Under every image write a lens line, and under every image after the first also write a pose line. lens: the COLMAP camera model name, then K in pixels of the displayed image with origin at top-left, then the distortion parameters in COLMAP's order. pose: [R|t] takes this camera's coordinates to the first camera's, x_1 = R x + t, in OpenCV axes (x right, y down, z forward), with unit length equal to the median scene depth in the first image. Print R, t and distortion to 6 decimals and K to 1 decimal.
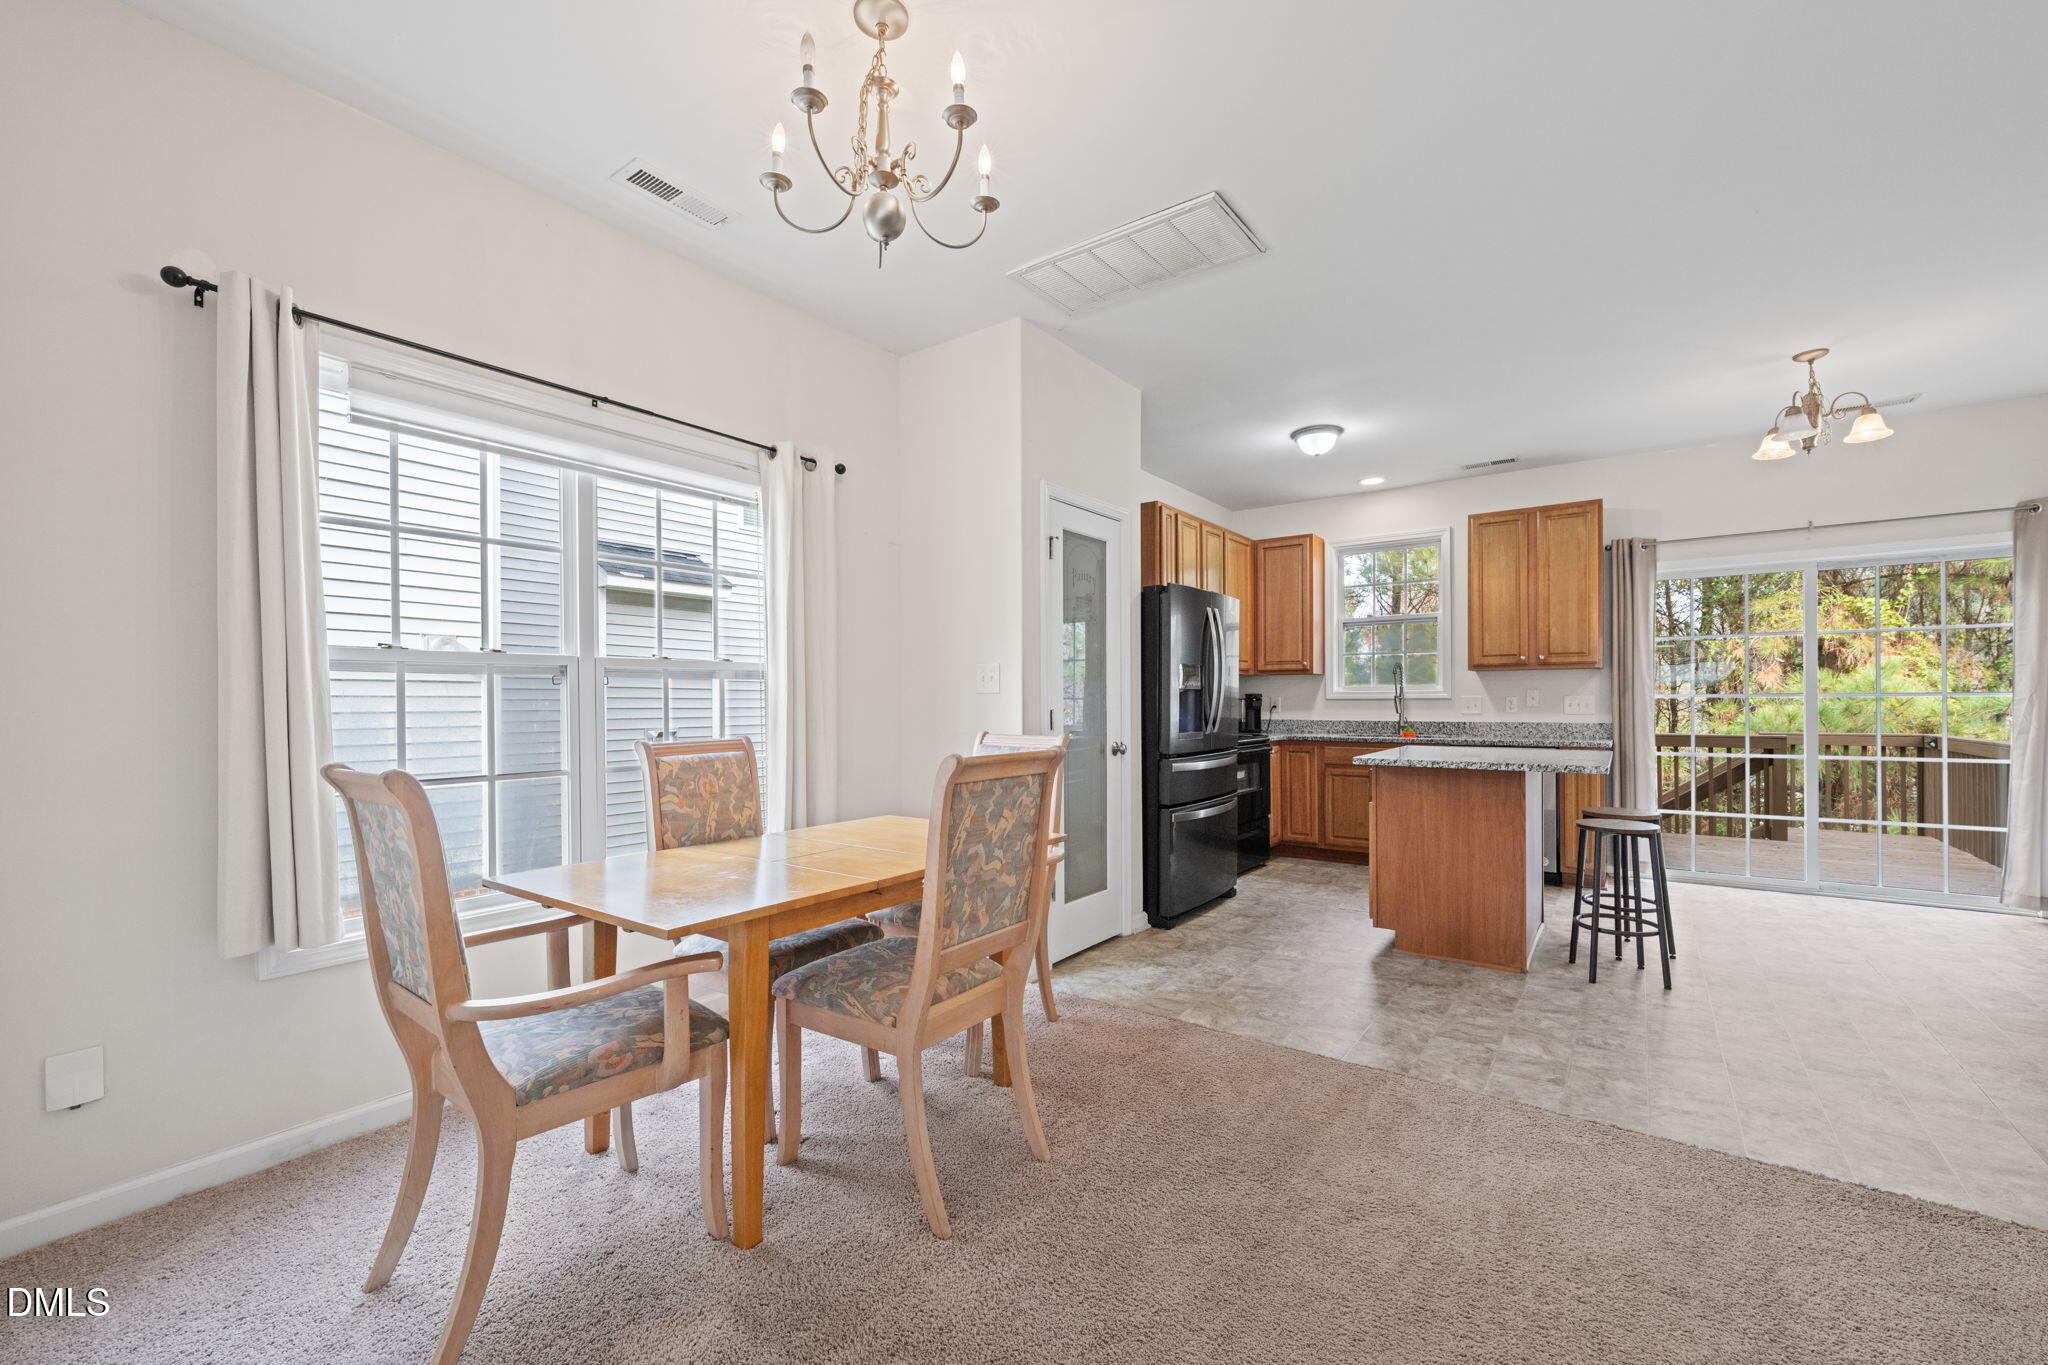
lens RADIAL K [[823.5, 0, 1035.7], [0, 823.5, 698.2], [0, 0, 1]] dist [-0.000032, -0.000154]
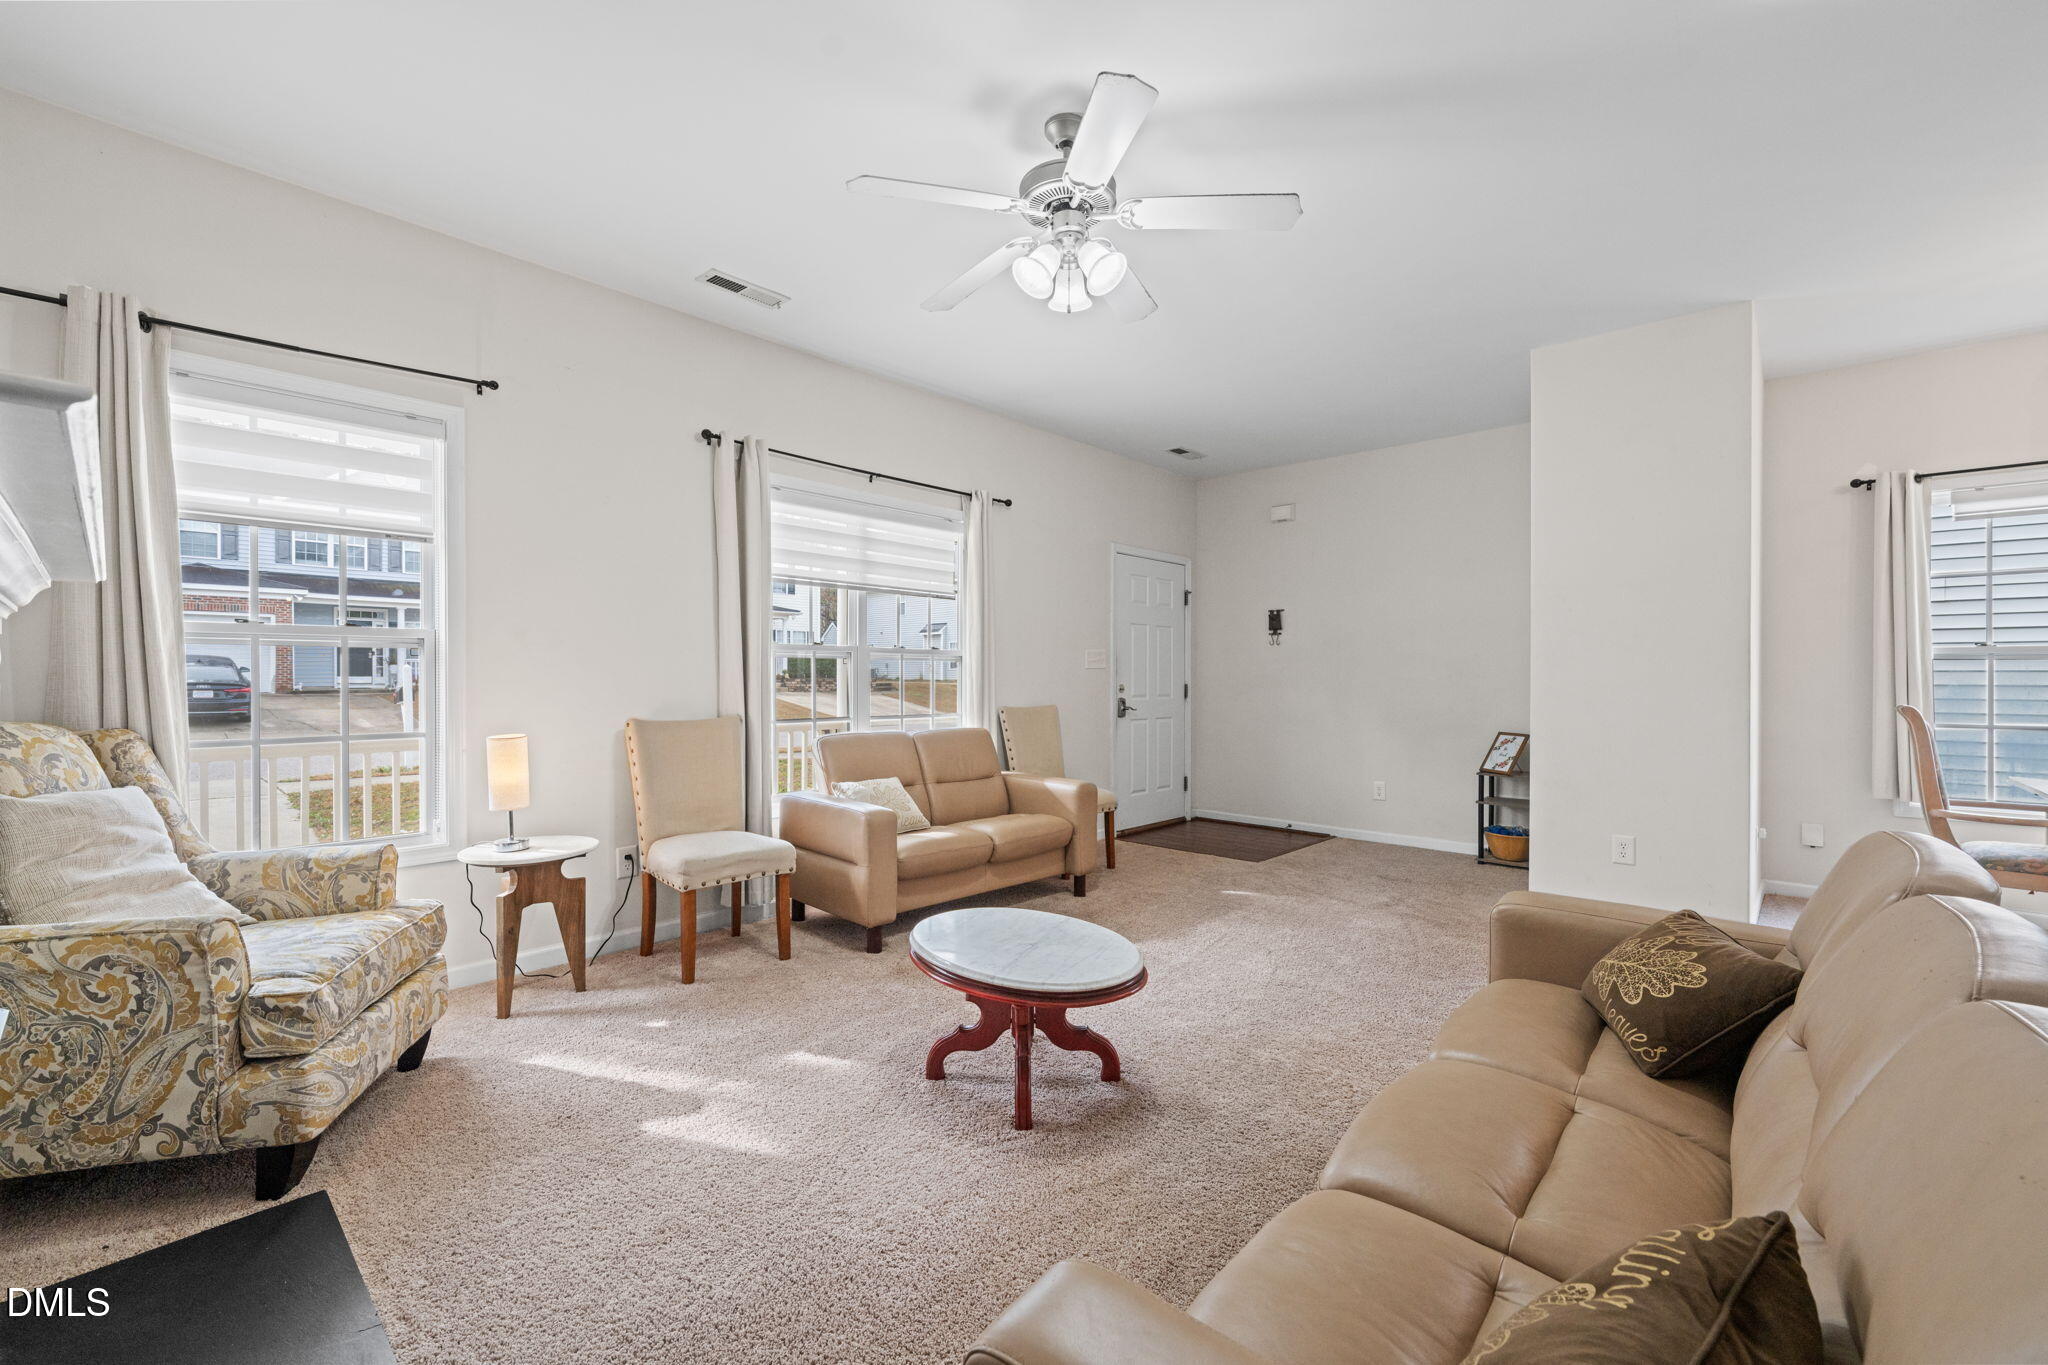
lens RADIAL K [[836.8, 0, 1042.9], [0, 836.8, 684.4], [0, 0, 1]] dist [-0.002607, -0.000262]
pose [[-0.101322, 0.013506, -0.994762, 0.740317], [0.002723, 0.999908, 0.013299, -0.005292], [0.994850, -0.001361, -0.101350, -0.495963]]
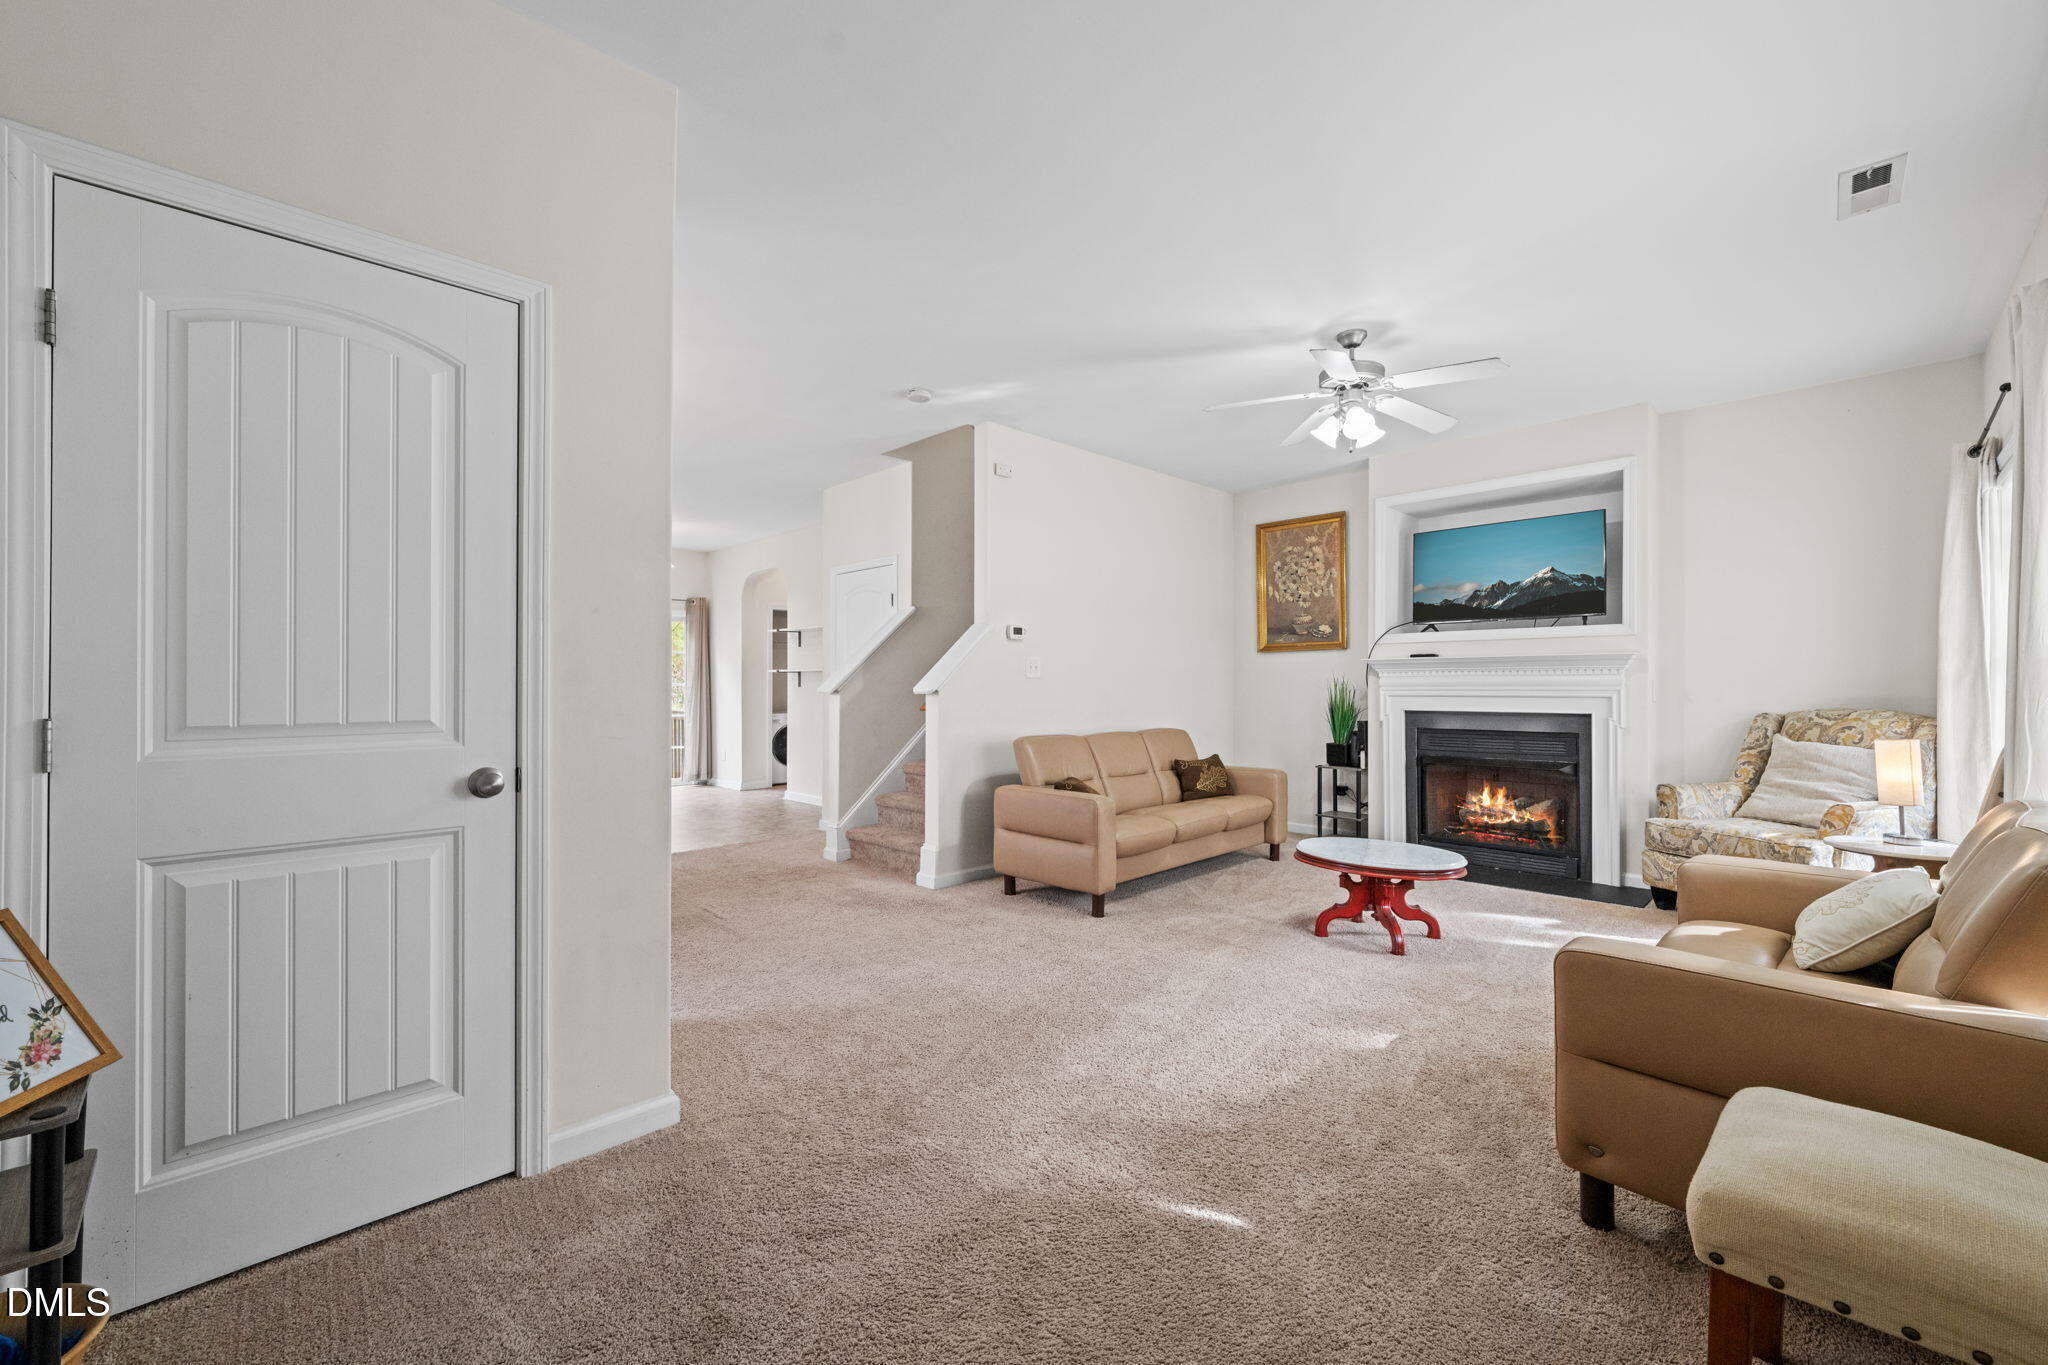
lens RADIAL K [[819.9, 0, 1027.2], [0, 819.9, 688.2], [0, 0, 1]] dist [0.000033, 0.000020]
pose [[0.153878, 0.003425, 0.988084, -1.035502], [-0.004214, 0.999987, -0.002810, 0.005031], [-0.988081, -0.003731, 0.153891, -0.299625]]
